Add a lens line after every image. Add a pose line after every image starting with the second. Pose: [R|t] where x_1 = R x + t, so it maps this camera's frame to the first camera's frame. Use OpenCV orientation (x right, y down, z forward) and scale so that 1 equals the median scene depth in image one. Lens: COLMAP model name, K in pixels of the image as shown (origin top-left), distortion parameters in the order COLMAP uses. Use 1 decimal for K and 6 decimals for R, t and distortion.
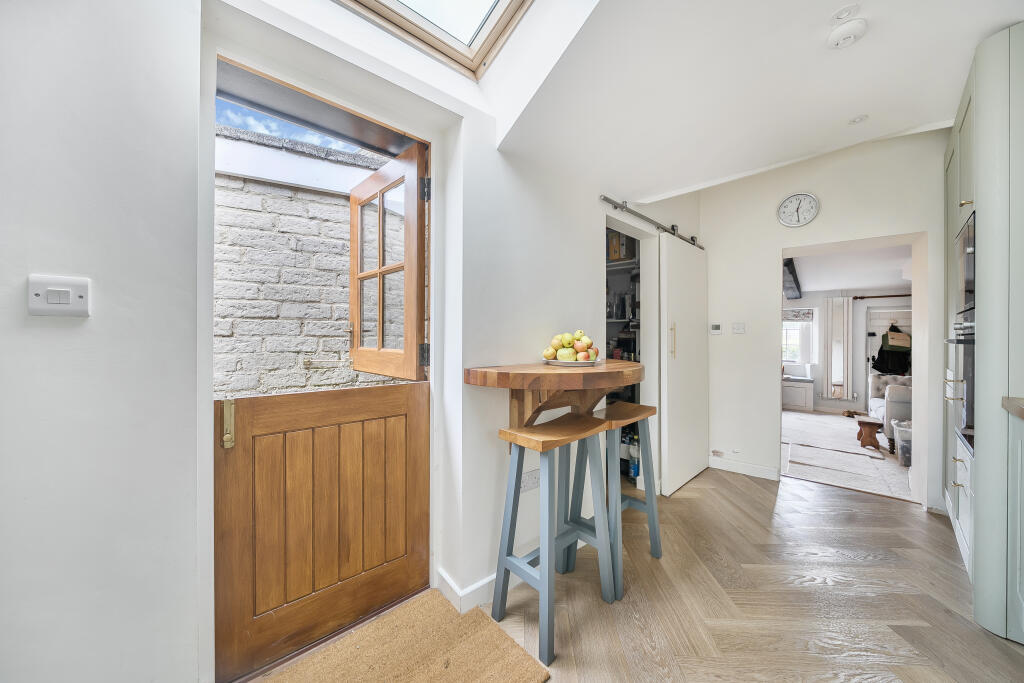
lens RADIAL K [[353.2, 0, 511.7], [0, 353.2, 336.3], [0, 0, 1]] dist [-0.003019, 0.000025]
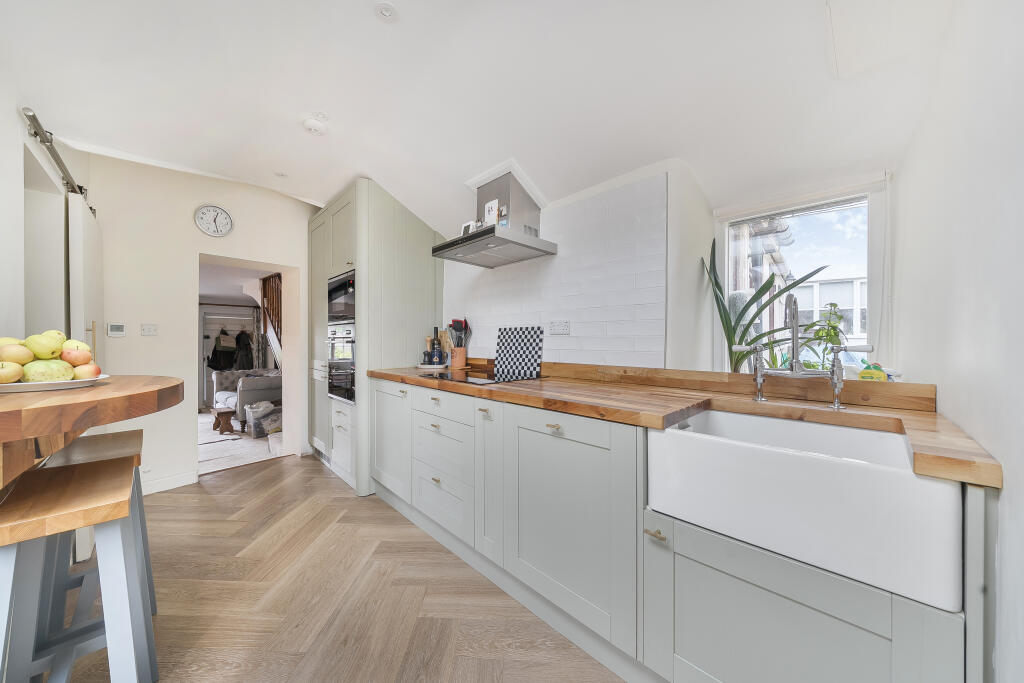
lens RADIAL K [[353.2, 0, 497.2], [0, 353.2, 340.6], [0, 0, 1]] dist [-0.003019, 0.000025]
pose [[0.005957, -0.007194, 0.999956, -0.267159], [0.001363, 0.999973, 0.007186, -0.001998], [-0.999981, 0.001321, 0.005966, 0.143608]]
